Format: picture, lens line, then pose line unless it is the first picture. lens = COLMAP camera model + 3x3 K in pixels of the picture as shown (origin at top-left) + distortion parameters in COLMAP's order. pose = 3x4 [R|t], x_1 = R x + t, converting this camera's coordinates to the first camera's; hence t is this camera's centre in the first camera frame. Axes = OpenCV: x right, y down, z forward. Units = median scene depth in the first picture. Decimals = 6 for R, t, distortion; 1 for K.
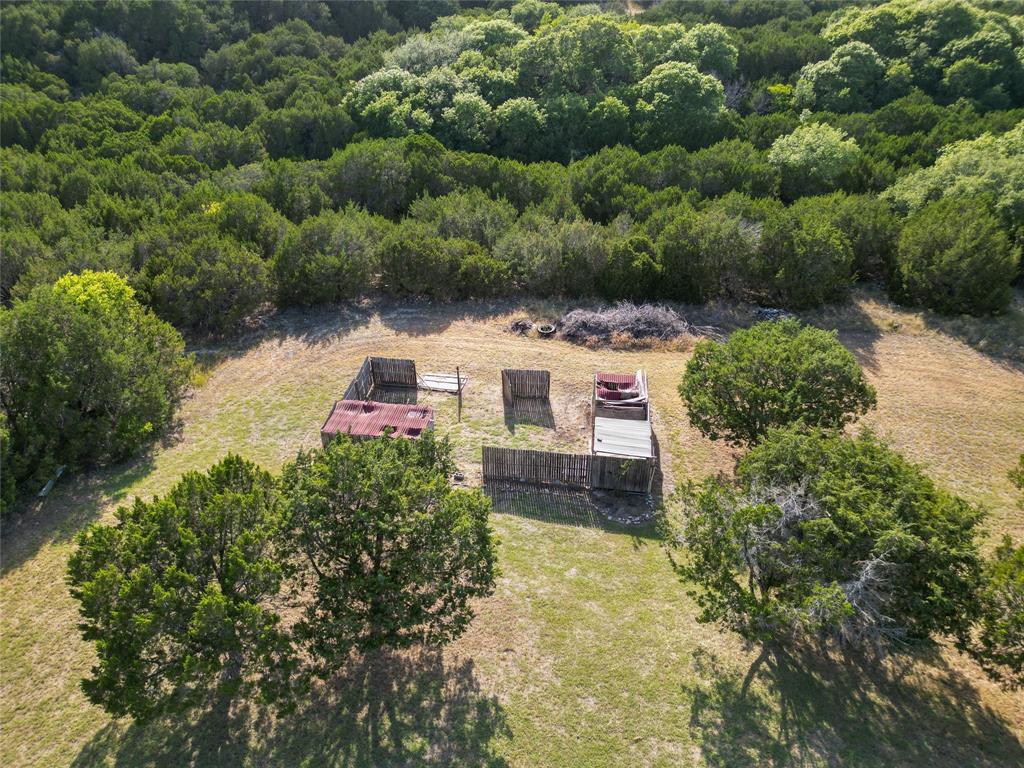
lens RADIAL K [[718.2, 0, 512.0], [0, 718.2, 384.0], [0, 0, 1]] dist [0.082195, -0.075667]
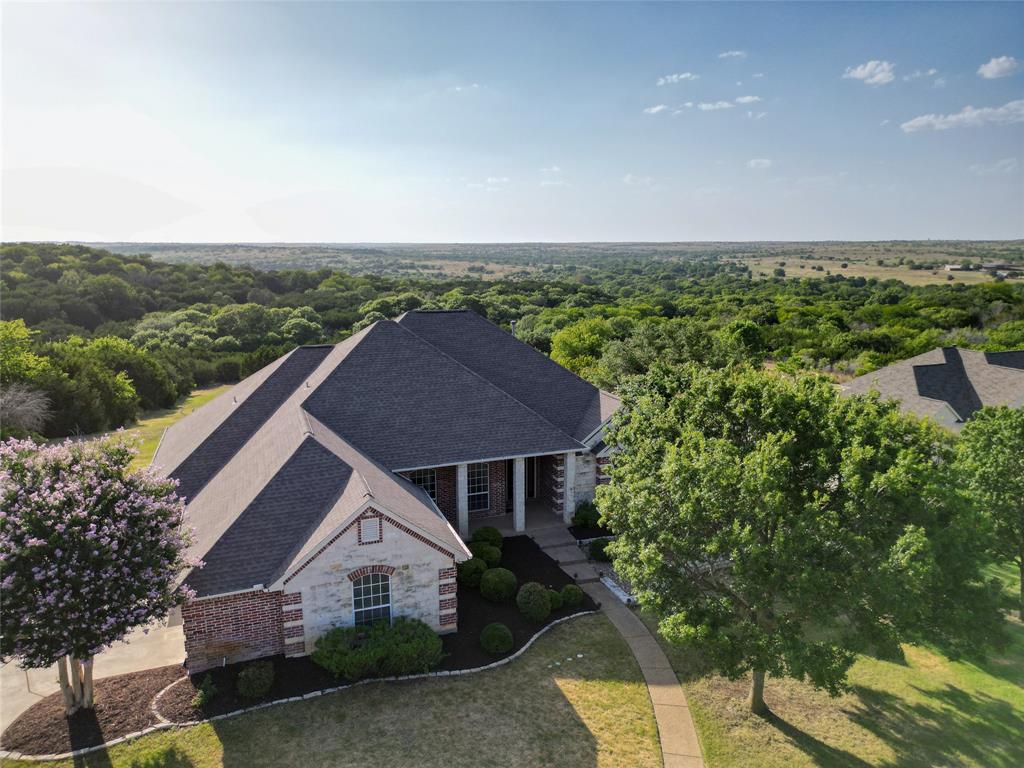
lens RADIAL K [[718.2, 0, 512.0], [0, 718.2, 384.0], [0, 0, 1]] dist [0.082195, -0.075667]
pose [[0.836600, -0.106040, 0.537454, -0.413497], [0.312496, 0.898182, -0.309219, 0.592957], [-0.449942, 0.426644, 0.784555, -0.885022]]
